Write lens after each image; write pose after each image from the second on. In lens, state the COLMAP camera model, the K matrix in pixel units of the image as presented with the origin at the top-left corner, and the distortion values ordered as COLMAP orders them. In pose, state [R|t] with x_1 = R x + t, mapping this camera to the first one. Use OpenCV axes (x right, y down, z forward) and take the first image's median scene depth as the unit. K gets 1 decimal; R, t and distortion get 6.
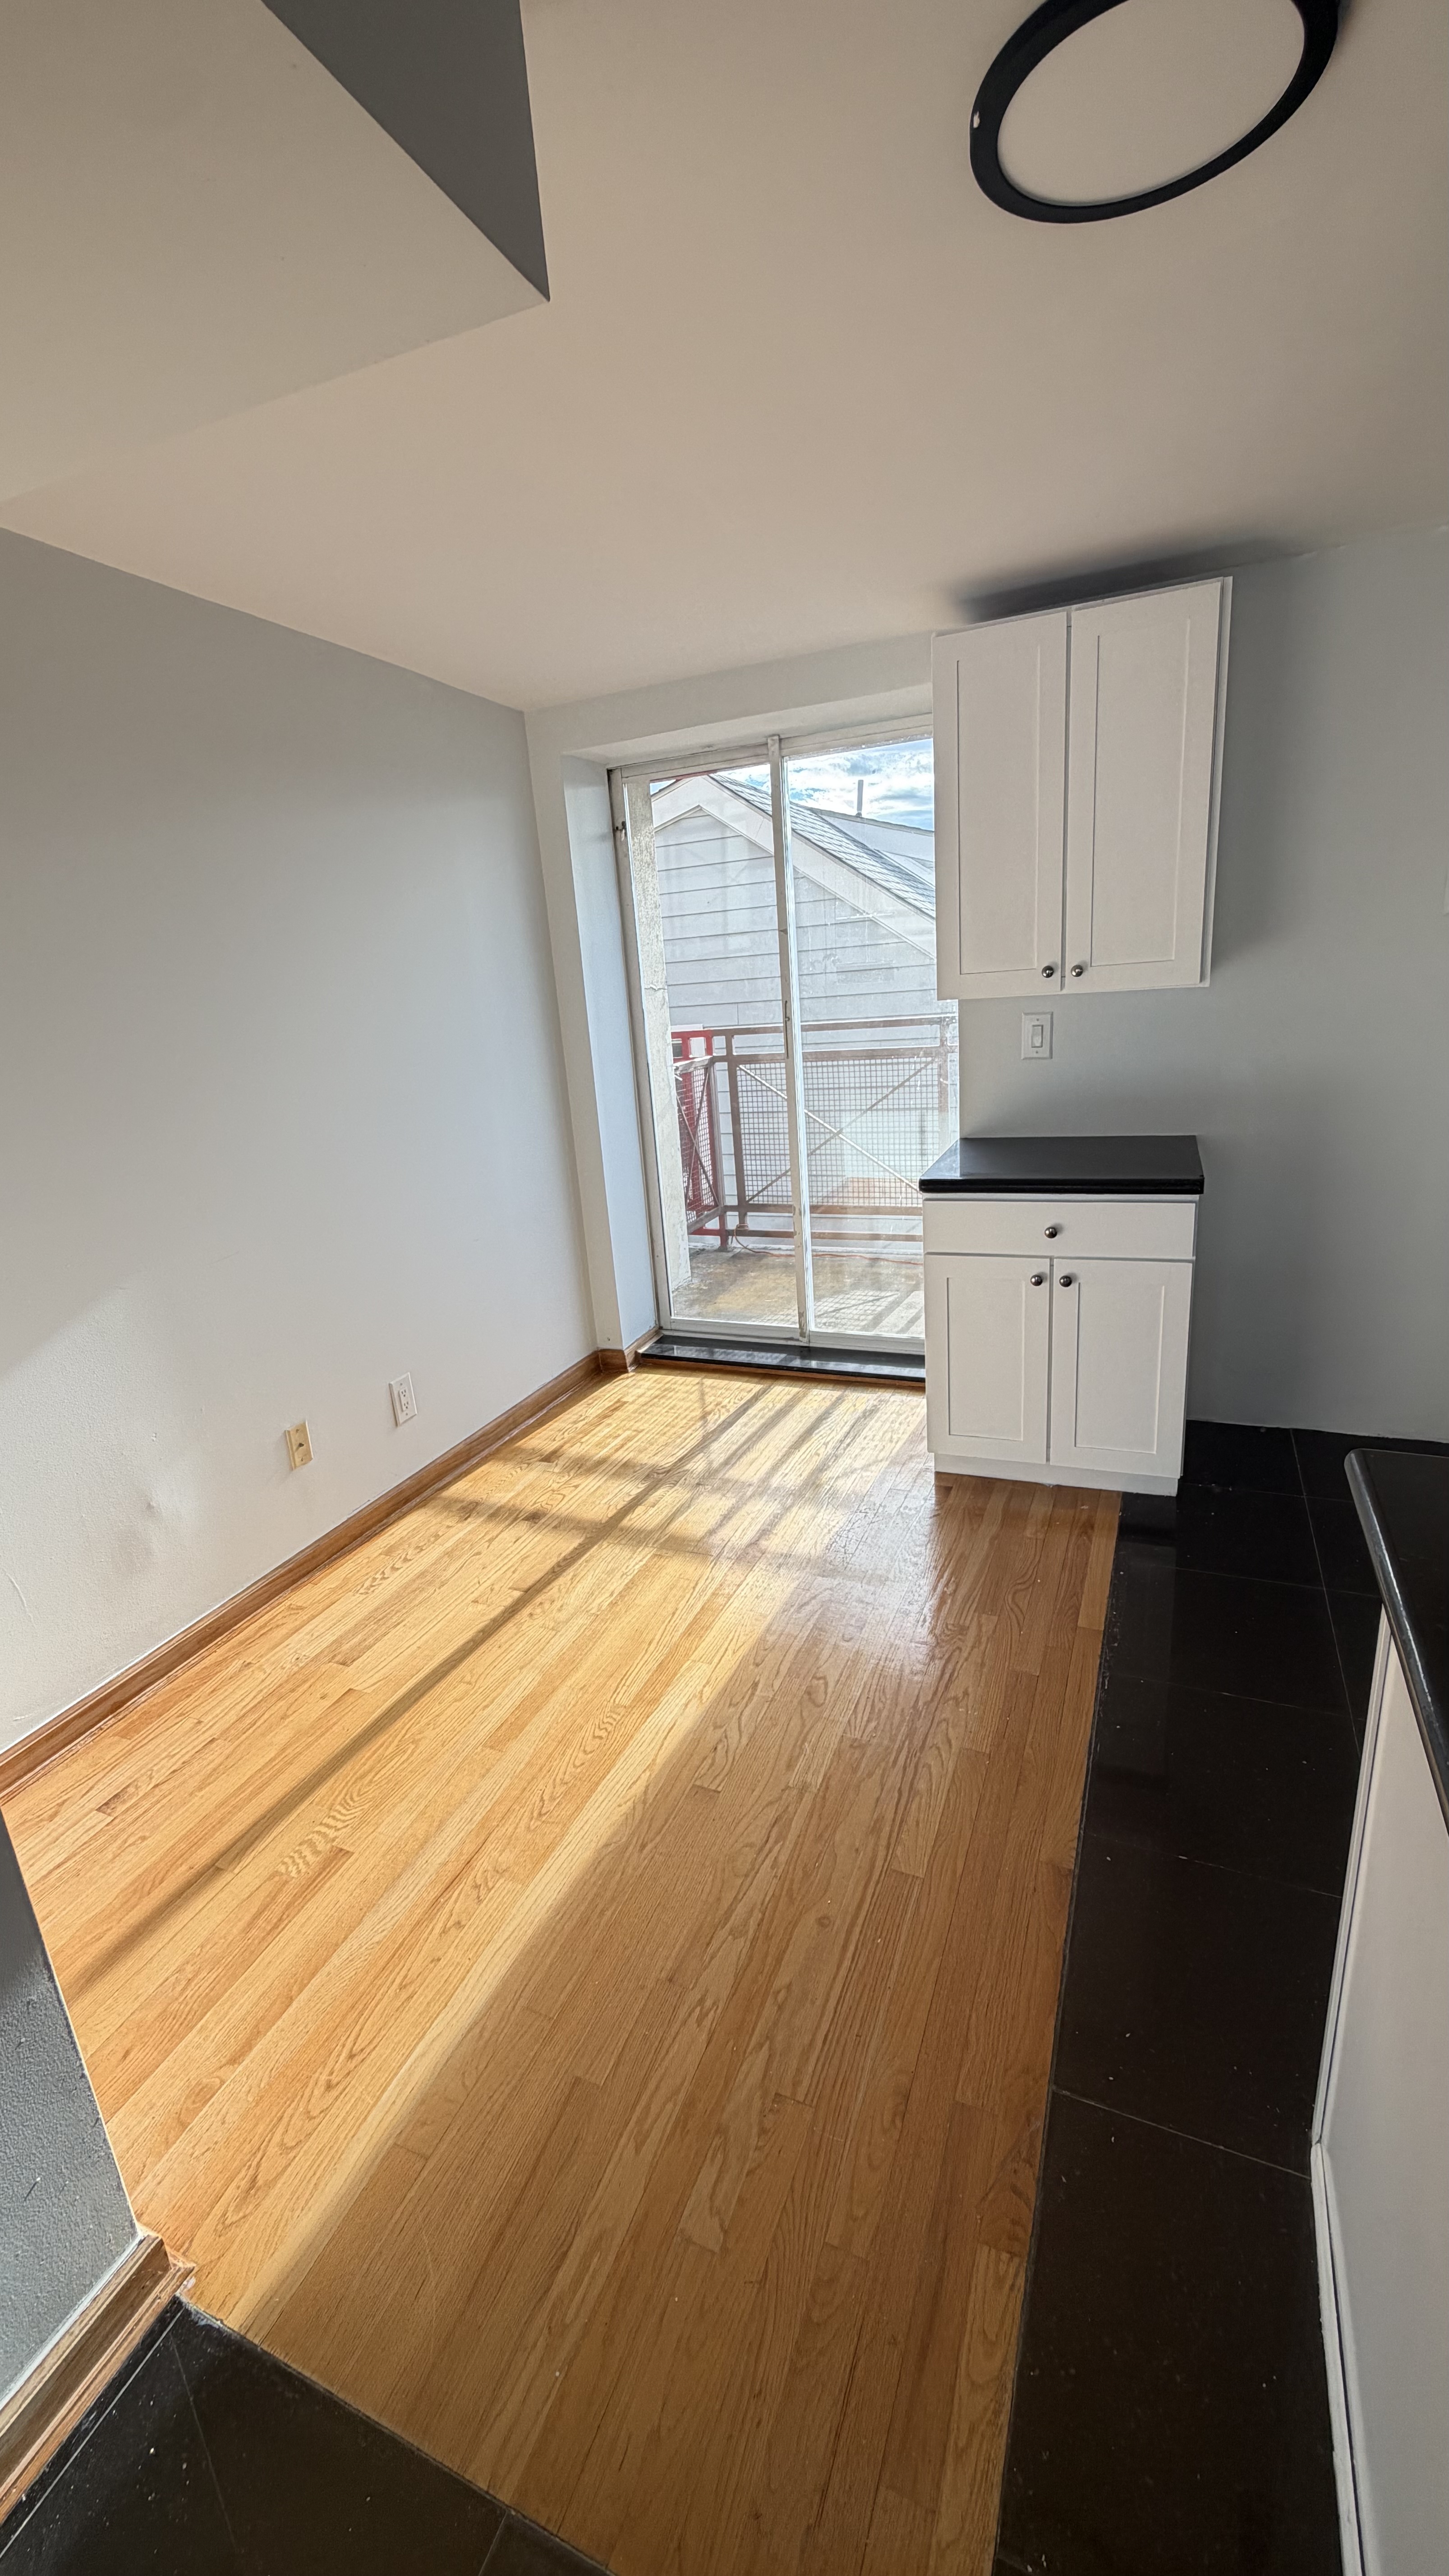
lens RADIAL K [[1024.7, 0, 723.4], [0, 1024.7, 1282.1], [0, 0, 1]] dist [-0.001268, 0.000518]
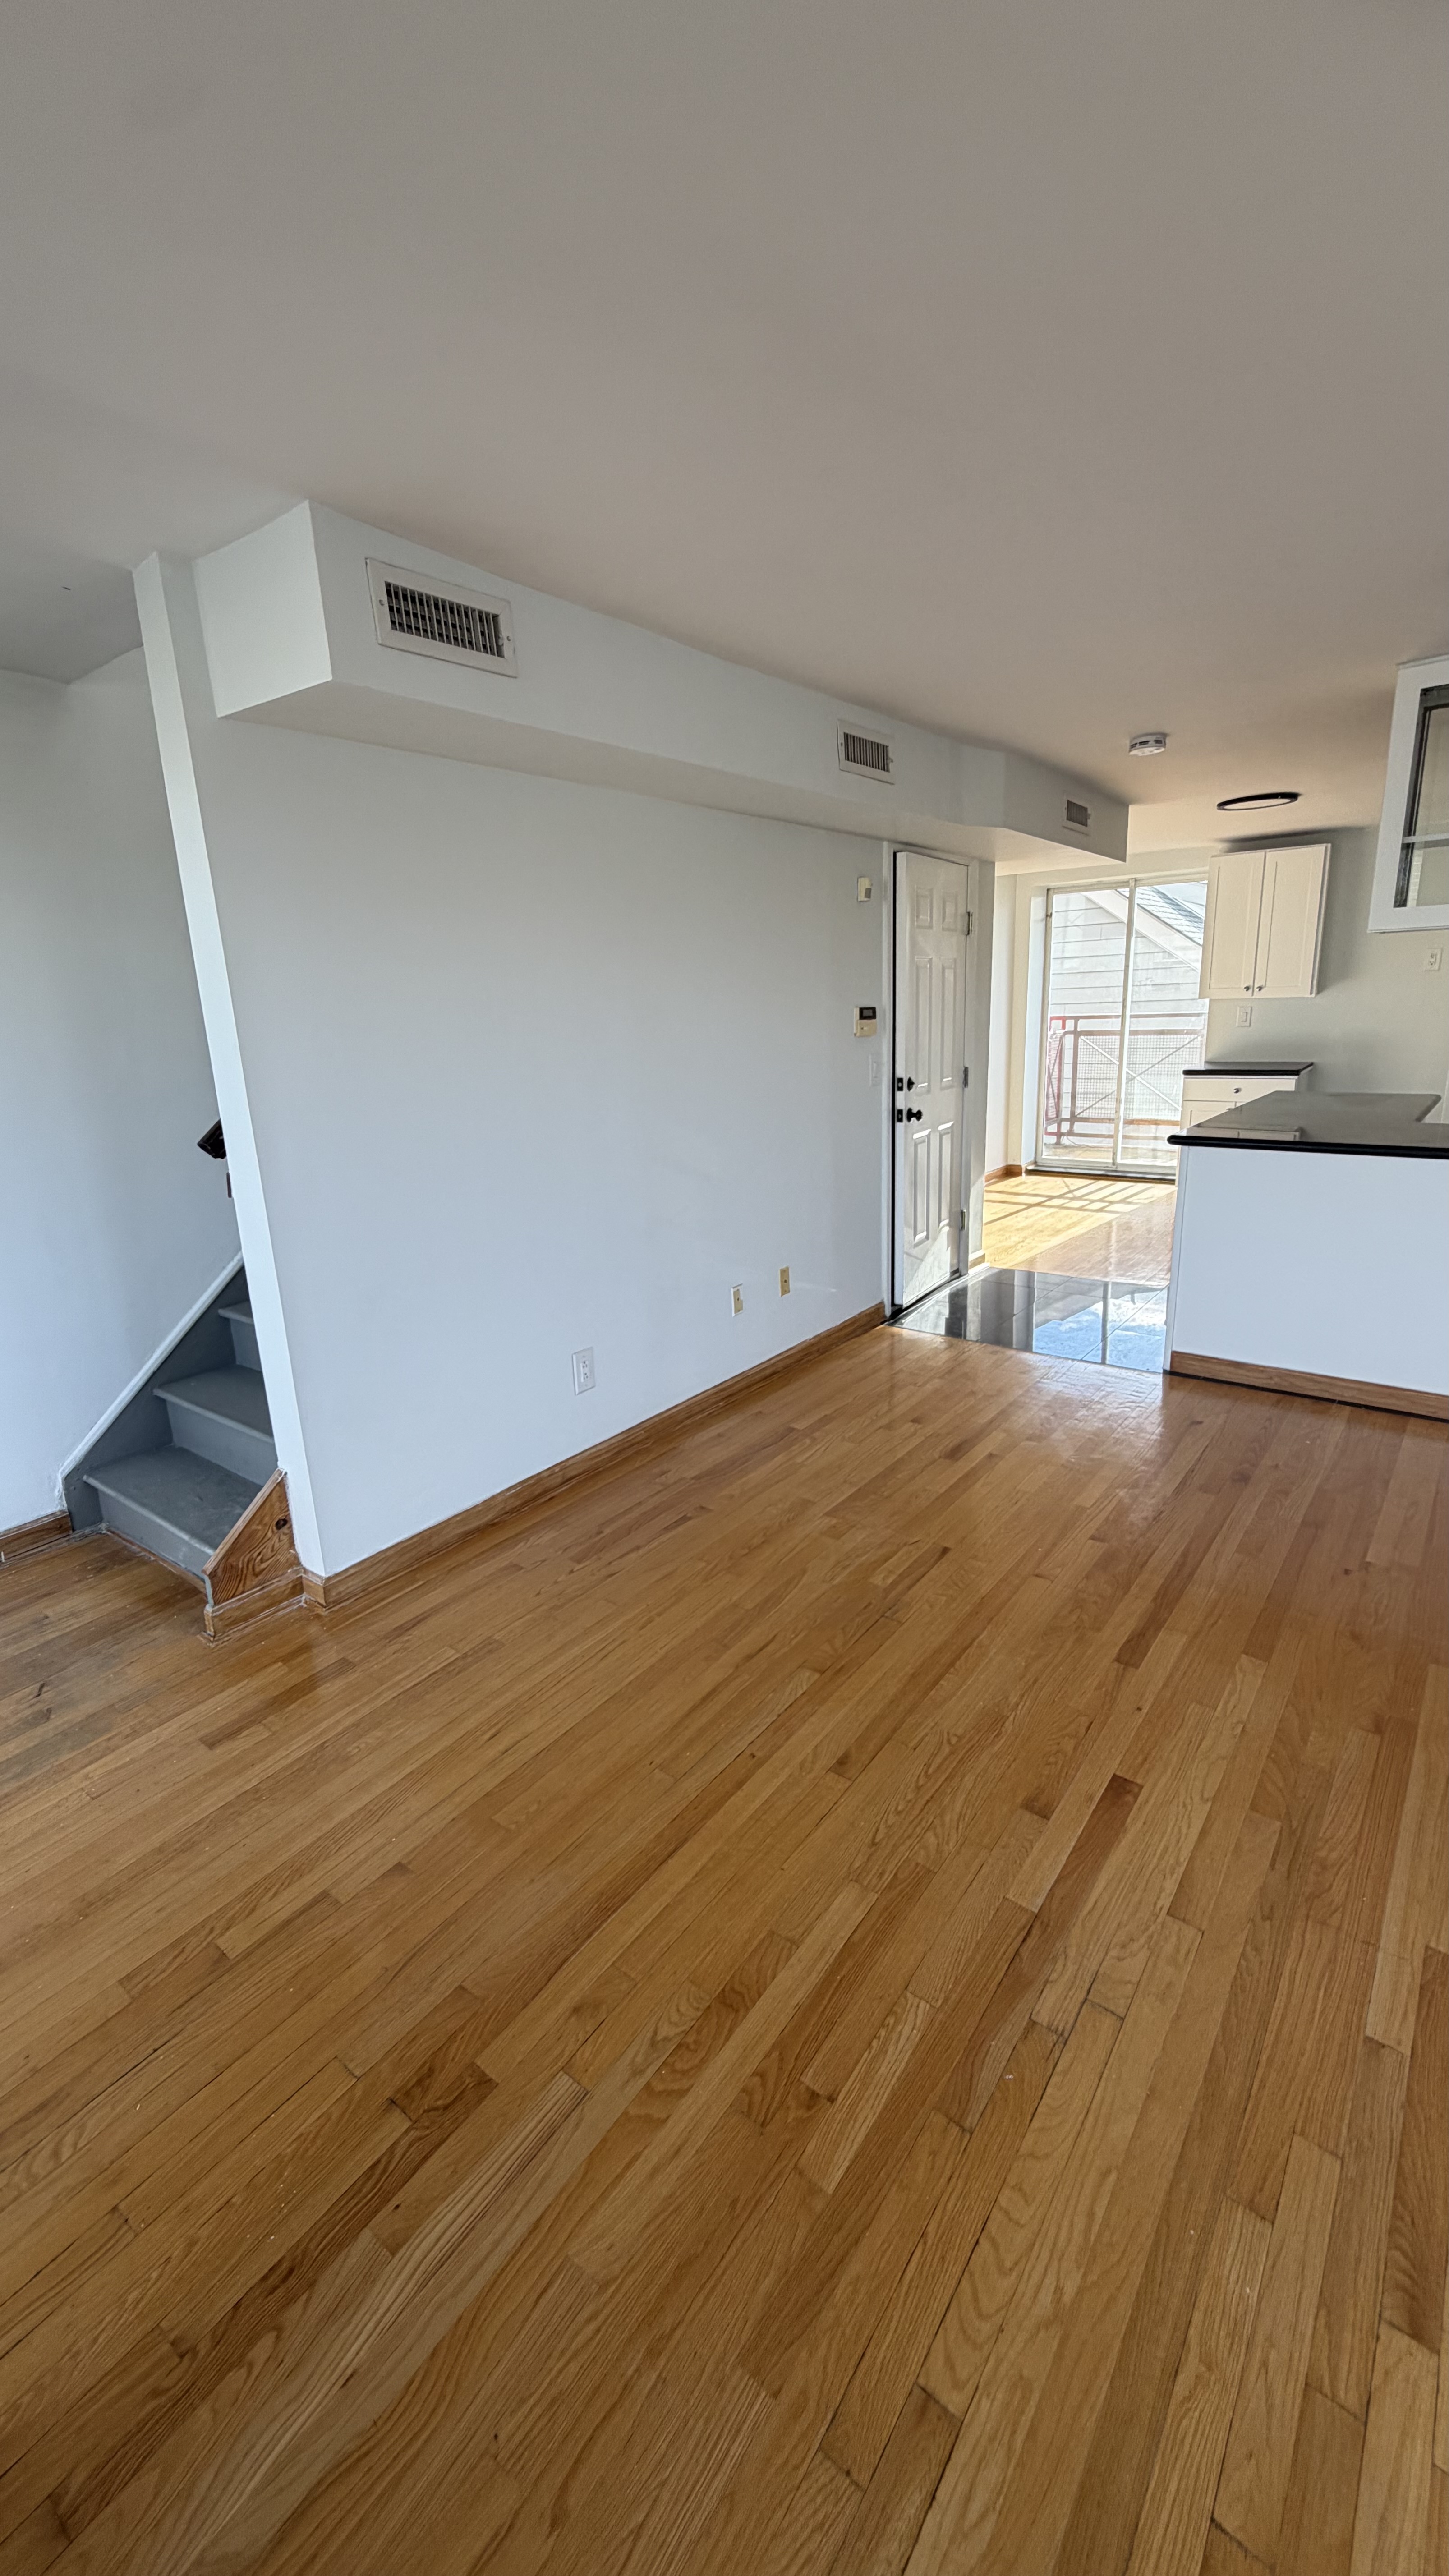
lens RADIAL K [[1024.7, 0, 723.4], [0, 1024.7, 1282.1], [0, 0, 1]] dist [-0.001268, 0.000518]
pose [[0.970039, 0.095528, -0.223381, -0.197454], [-0.096414, 0.995317, 0.006964, 0.345973], [0.223000, 0.014781, 0.974706, -1.148357]]
